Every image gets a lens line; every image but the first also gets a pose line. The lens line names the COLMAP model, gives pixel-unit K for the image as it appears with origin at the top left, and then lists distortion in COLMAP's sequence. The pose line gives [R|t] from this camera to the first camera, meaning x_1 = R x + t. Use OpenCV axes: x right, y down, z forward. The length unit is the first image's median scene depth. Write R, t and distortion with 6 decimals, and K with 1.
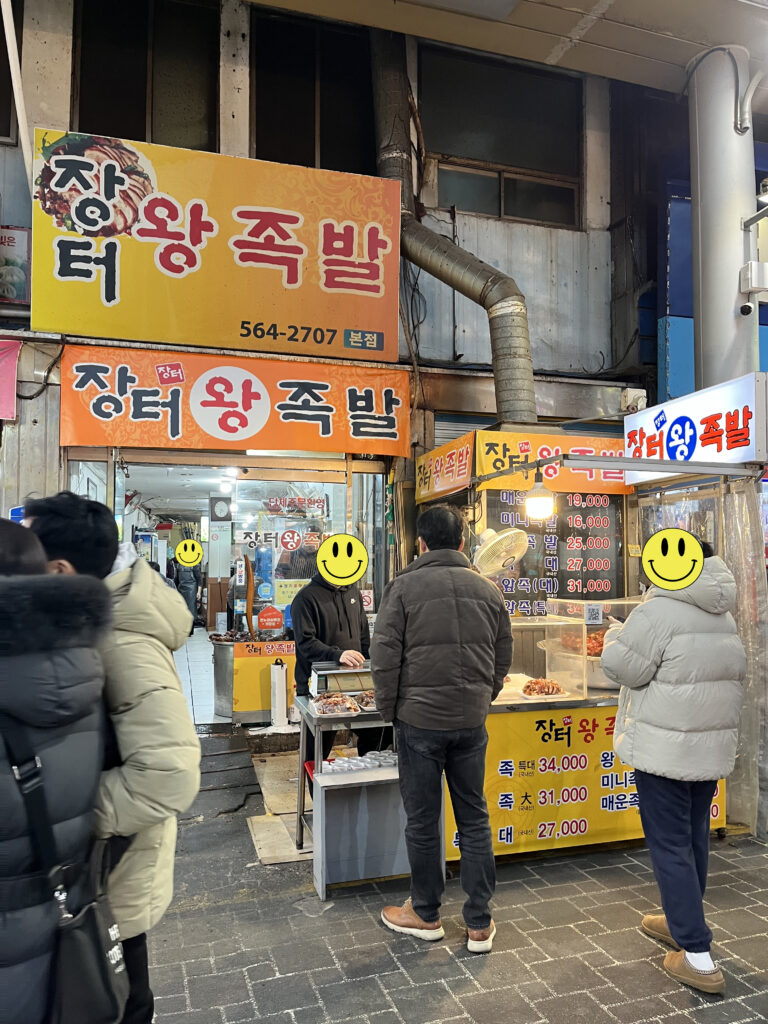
lens RADIAL K [[778.4, 0, 390.9], [0, 778.4, 518.8], [0, 0, 1]] dist [0.061749, -0.067665]
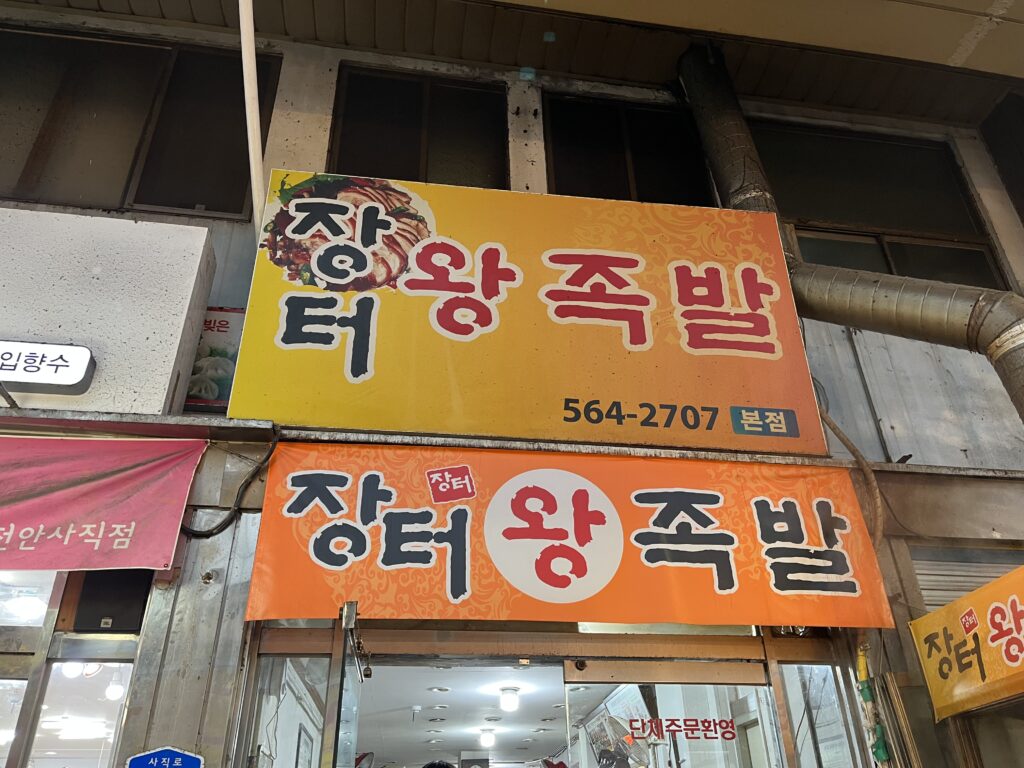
lens RADIAL K [[778.4, 0, 520.2], [0, 778.4, 374.9], [0, 0, 1]] dist [0.061749, -0.067665]
pose [[0.990086, -0.094957, -0.103505, -0.161275], [0.034928, 0.880171, -0.473370, 0.014360], [0.136052, 0.465062, 0.874761, 0.461419]]
